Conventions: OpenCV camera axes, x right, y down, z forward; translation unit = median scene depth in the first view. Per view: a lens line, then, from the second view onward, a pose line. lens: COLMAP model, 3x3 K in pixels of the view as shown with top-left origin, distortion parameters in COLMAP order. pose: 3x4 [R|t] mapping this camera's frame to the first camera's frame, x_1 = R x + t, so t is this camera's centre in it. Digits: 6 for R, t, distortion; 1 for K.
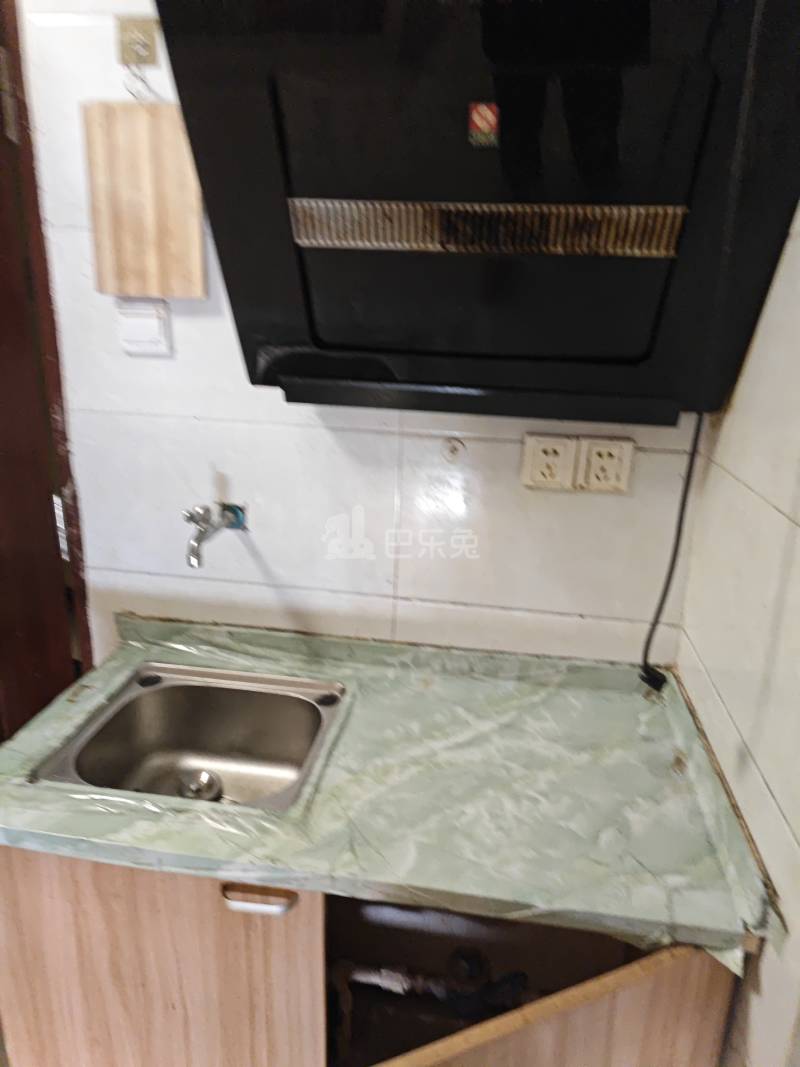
lens RADIAL K [[715.2, 0, 400.0], [0, 715.2, 533.5], [0, 0, 1]] dist [0.034253, -0.000695]
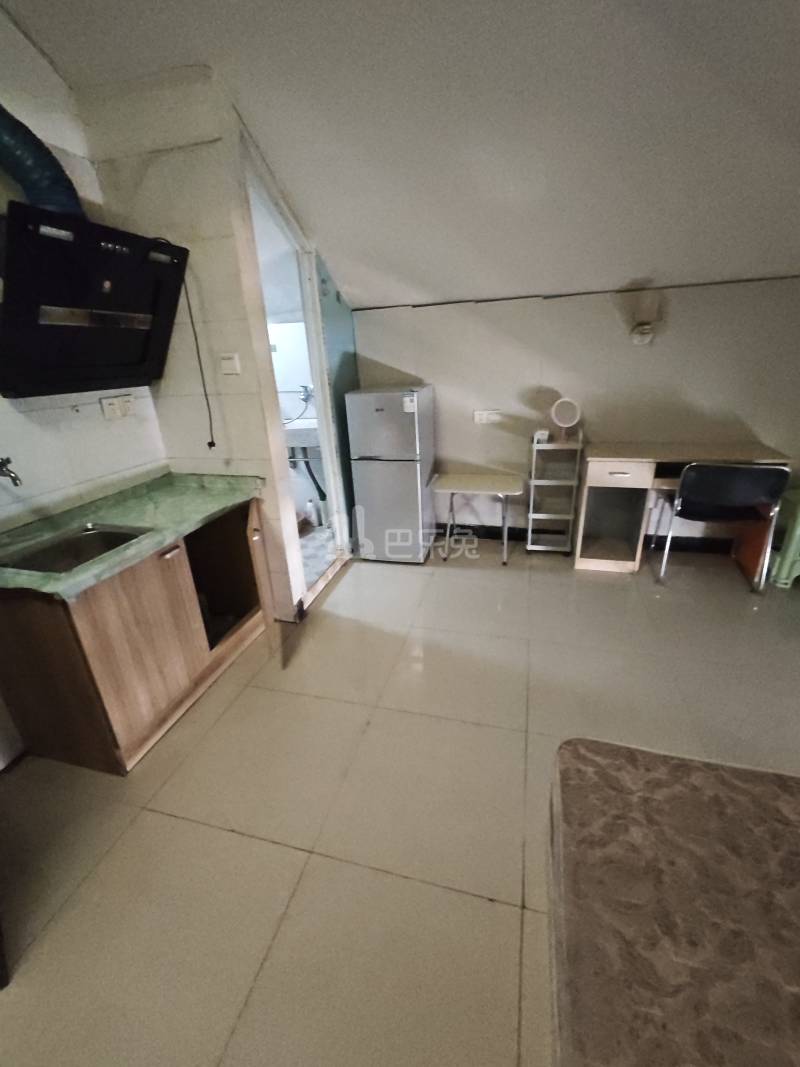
lens RADIAL K [[456.3, 0, 397.8], [0, 456.3, 536.6], [0, 0, 1]] dist [0.002057, -0.000606]
pose [[0.128183, -0.406035, 0.904823, -1.552221], [0.361162, 0.868813, 0.338712, 0.138665], [-0.923651, 0.283370, 0.258011, -0.313868]]
